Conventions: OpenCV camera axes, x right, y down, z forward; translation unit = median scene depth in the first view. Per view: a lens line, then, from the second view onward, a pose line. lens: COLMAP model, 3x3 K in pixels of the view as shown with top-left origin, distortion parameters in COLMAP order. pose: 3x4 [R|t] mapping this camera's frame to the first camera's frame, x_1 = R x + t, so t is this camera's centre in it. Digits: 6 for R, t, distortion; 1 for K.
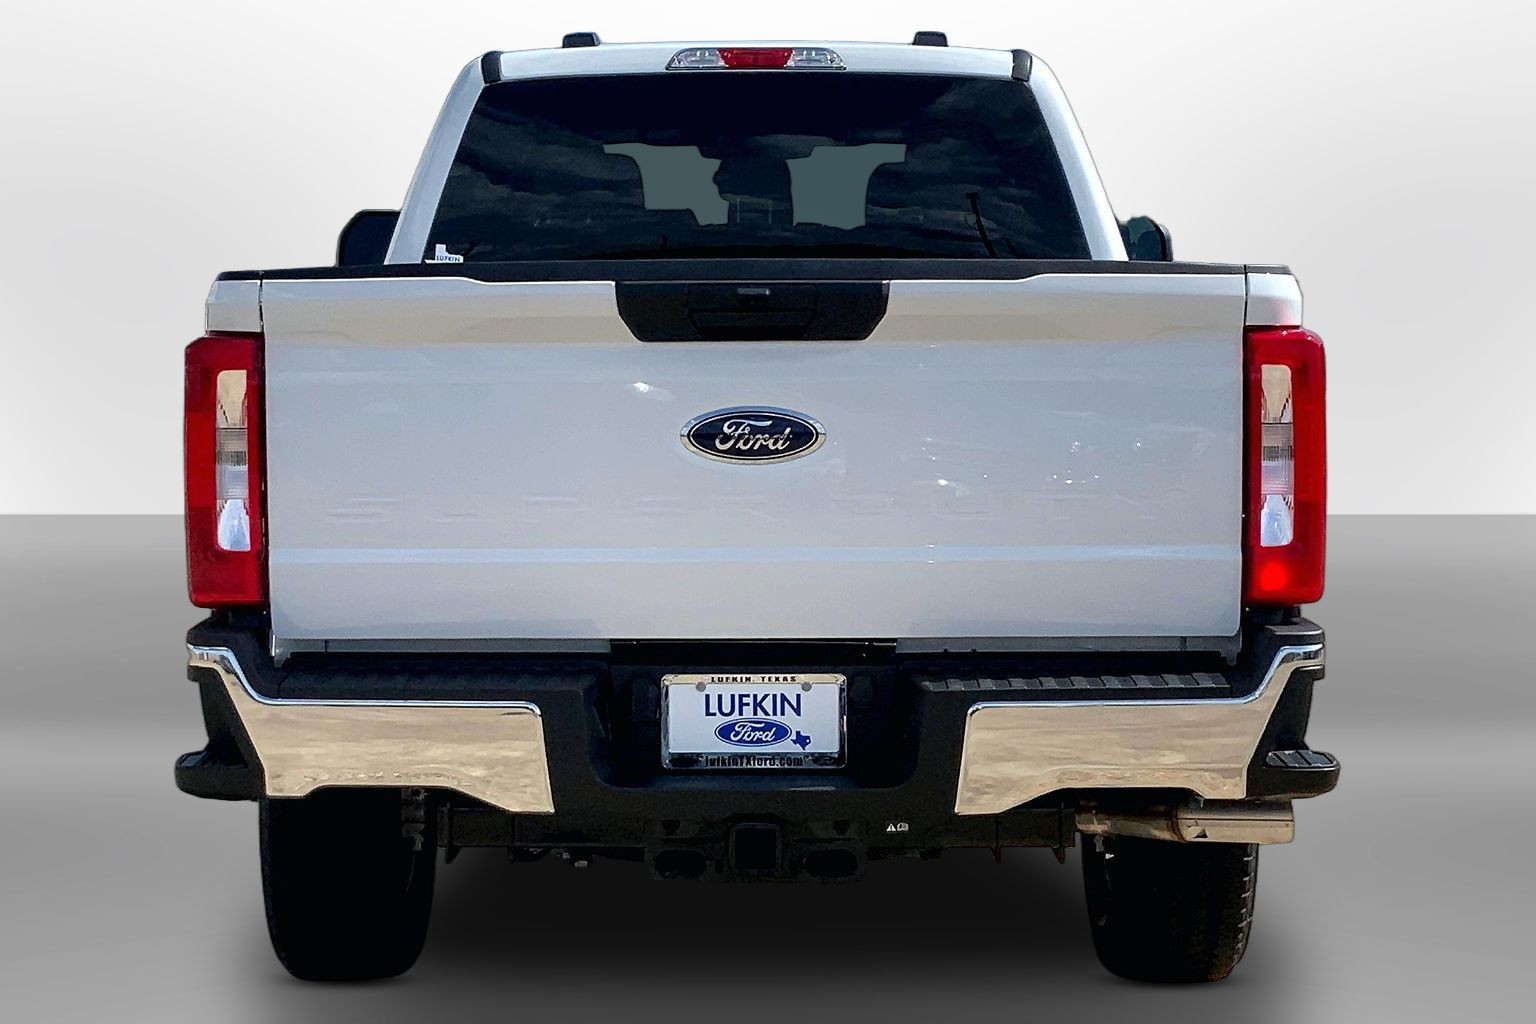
lens RADIAL K [[2470.1, 0, 768.0], [0, 2470.1, 512.0], [0, 0, 1]] dist [0.051288, 0.041552]
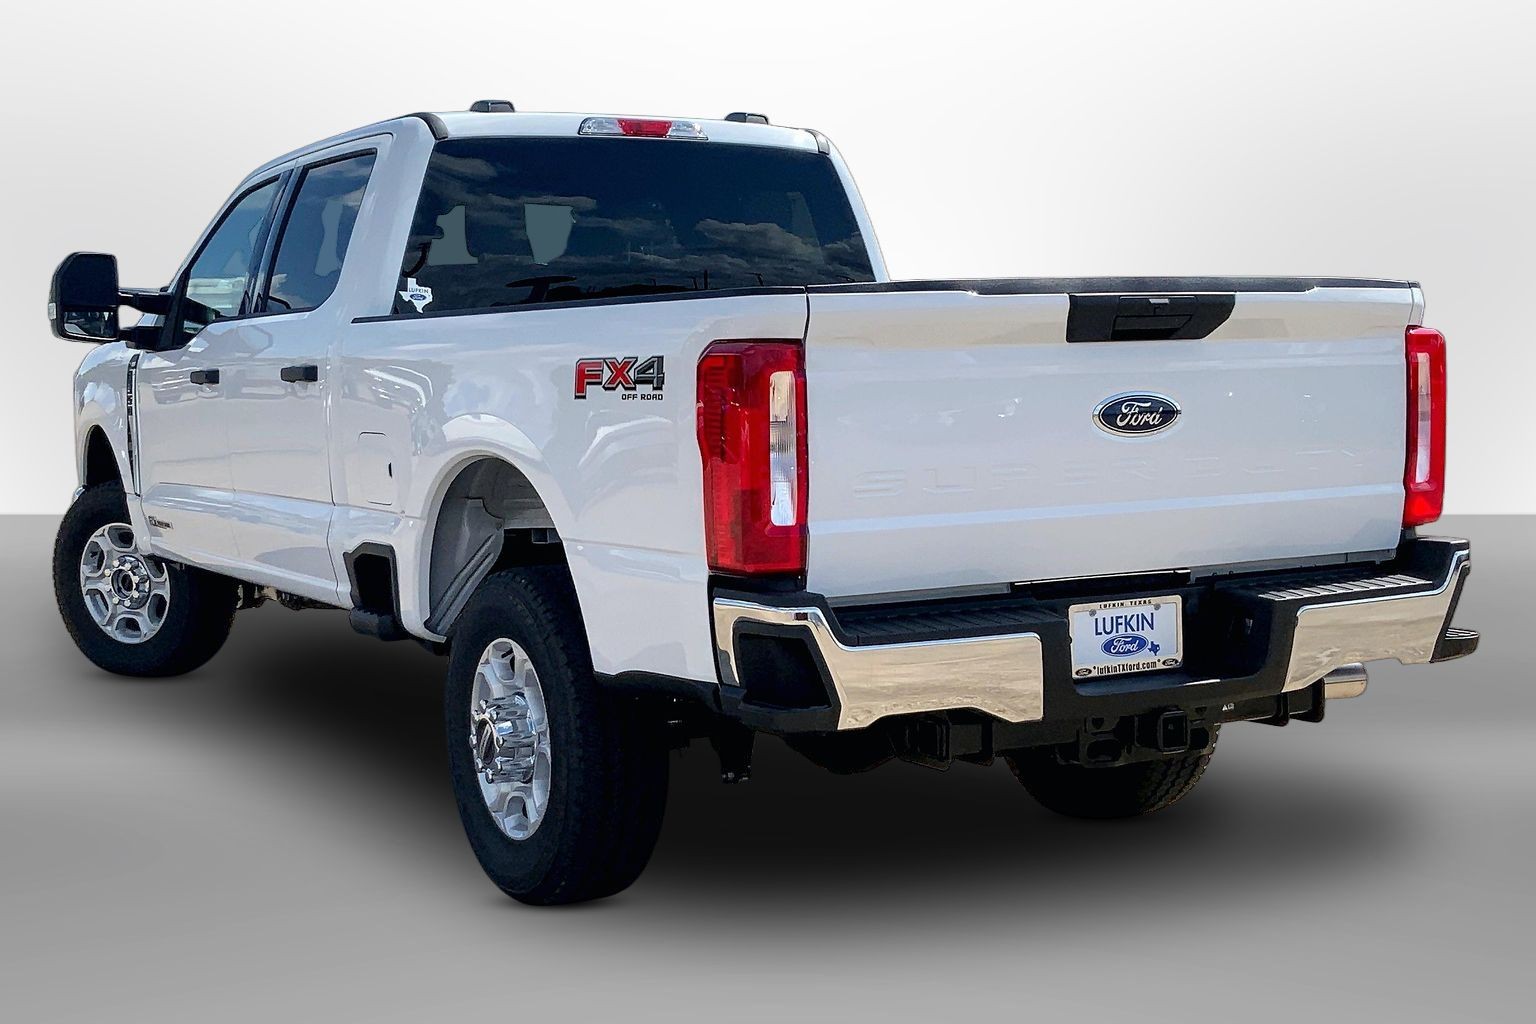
lens RADIAL K [[1931.4, 0, 768.0], [0, 1931.4, 512.0], [0, 0, 1]] dist [0.125630, 0.010617]
pose [[0.888056, -0.051701, 0.456818, -0.631793], [0.051891, 0.998579, 0.012139, -0.002231], [-0.456797, 0.012925, 0.889477, 0.183359]]
